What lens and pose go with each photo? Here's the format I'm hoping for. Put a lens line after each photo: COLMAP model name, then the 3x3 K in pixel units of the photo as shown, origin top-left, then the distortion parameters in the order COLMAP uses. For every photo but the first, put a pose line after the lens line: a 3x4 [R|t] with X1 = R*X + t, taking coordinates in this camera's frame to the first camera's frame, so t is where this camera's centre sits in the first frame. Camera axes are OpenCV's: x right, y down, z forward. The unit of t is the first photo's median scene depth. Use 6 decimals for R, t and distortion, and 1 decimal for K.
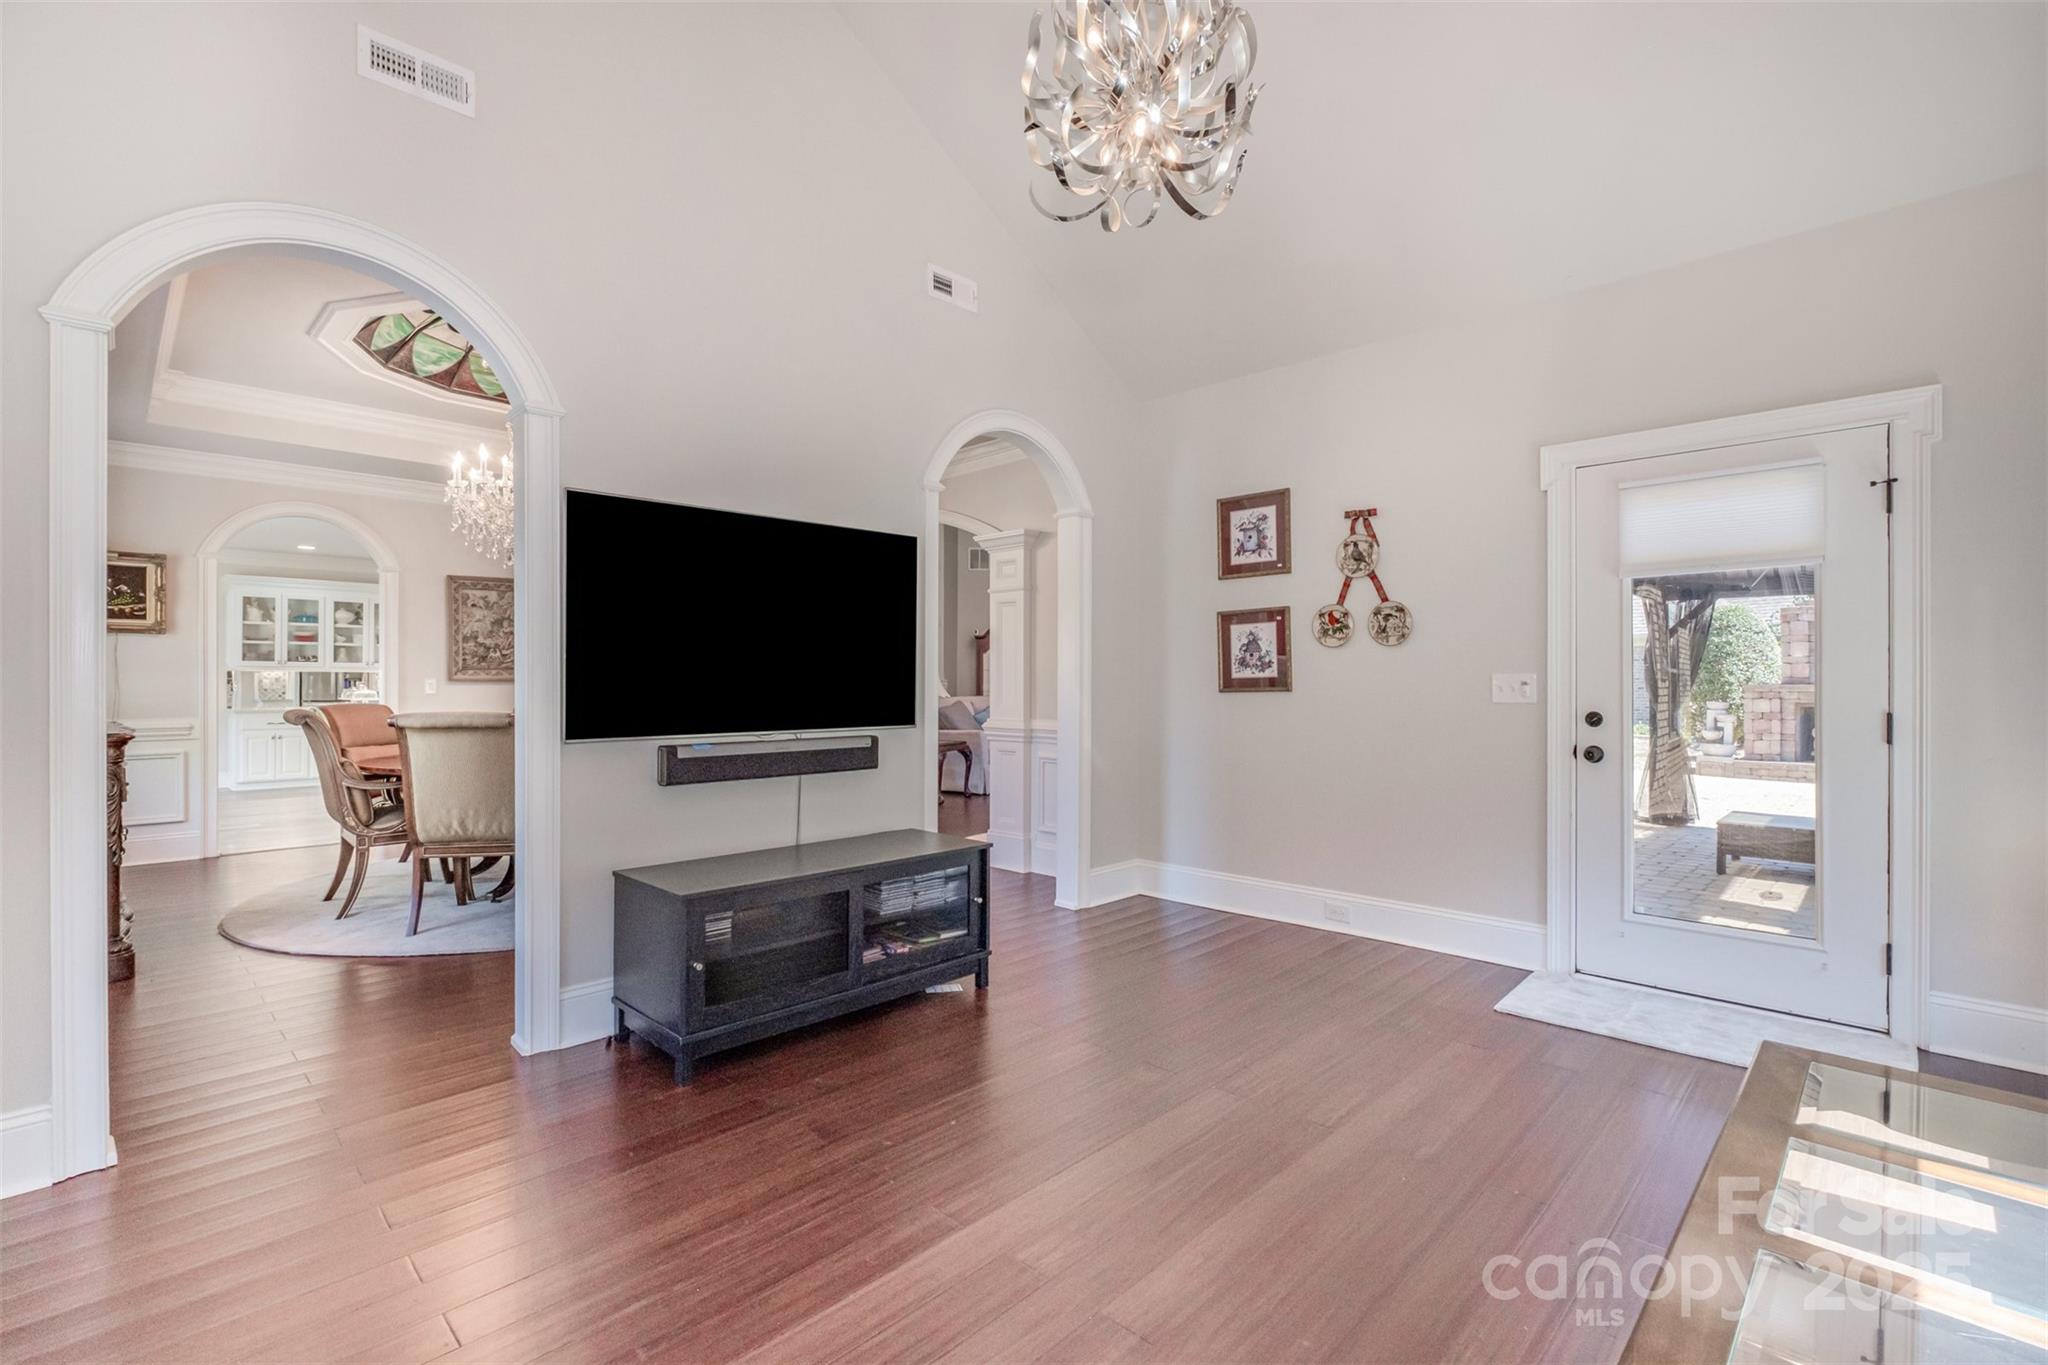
lens RADIAL K [[908.9, 0, 1004.3], [0, 908.9, 693.2], [0, 0, 1]] dist [-0.003679, 0.000135]
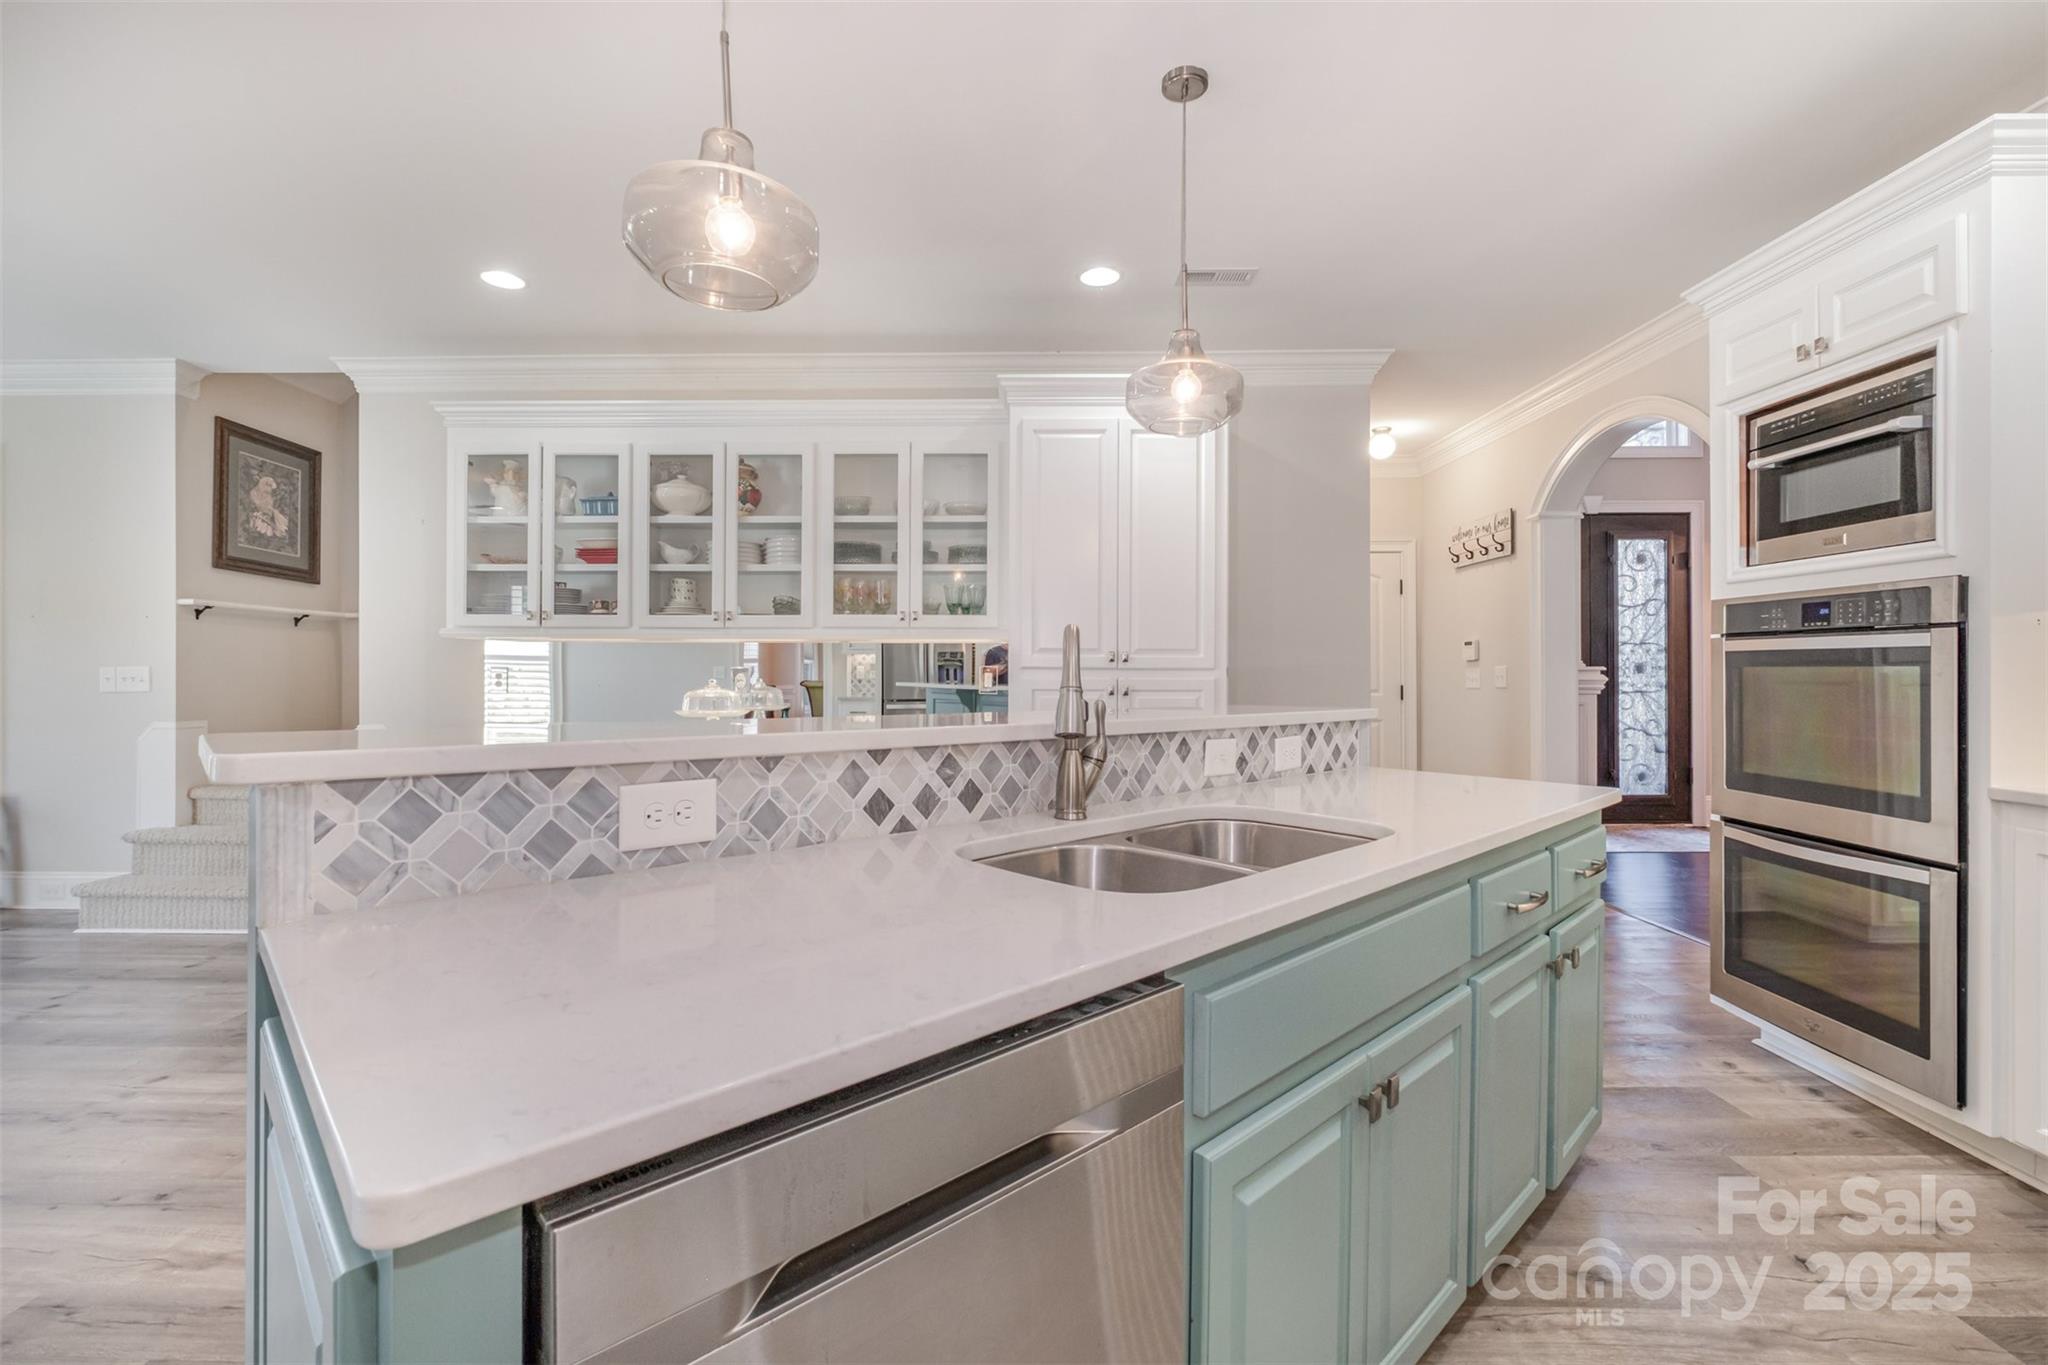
lens RADIAL K [[908.9, 0, 1019.1], [0, 908.9, 673.2], [0, 0, 1]] dist [-0.003679, 0.000135]
pose [[0.706334, 0.011752, -0.707781, -0.358876], [-0.006710, 0.999928, 0.009906, -0.013988], [0.707847, -0.002247, 0.706362, 0.845508]]
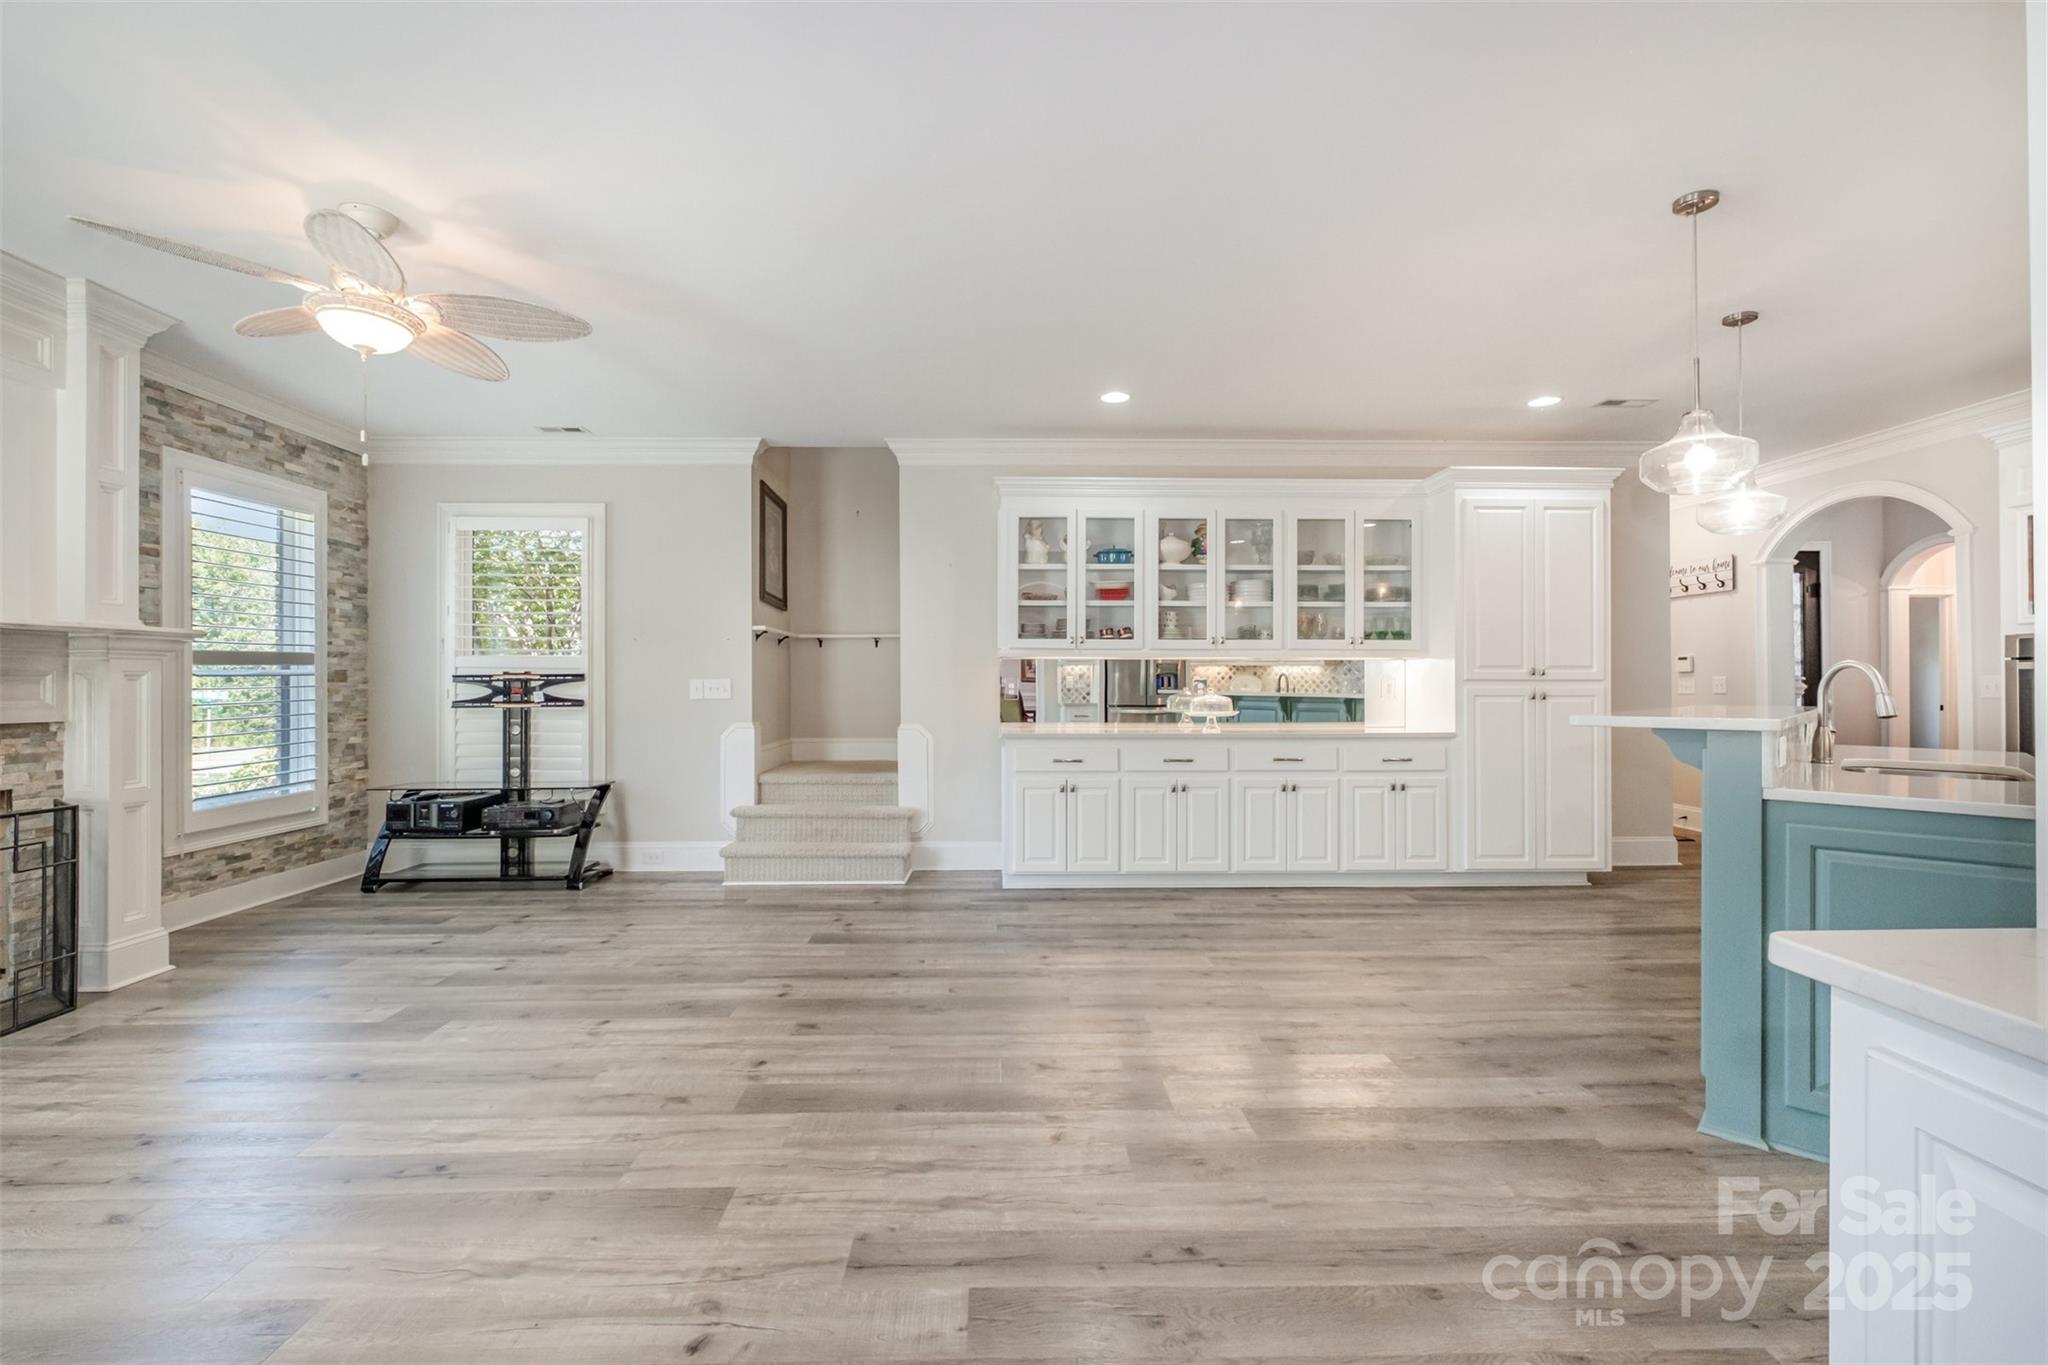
lens RADIAL K [[908.9, 0, 1004.1], [0, 908.9, 678.6], [0, 0, 1]] dist [-0.003679, 0.000135]
pose [[0.731539, 0.008982, -0.681740, -0.458994], [-0.005591, 0.999959, 0.007175, -0.015231], [0.681776, -0.001437, 0.731559, 0.574007]]
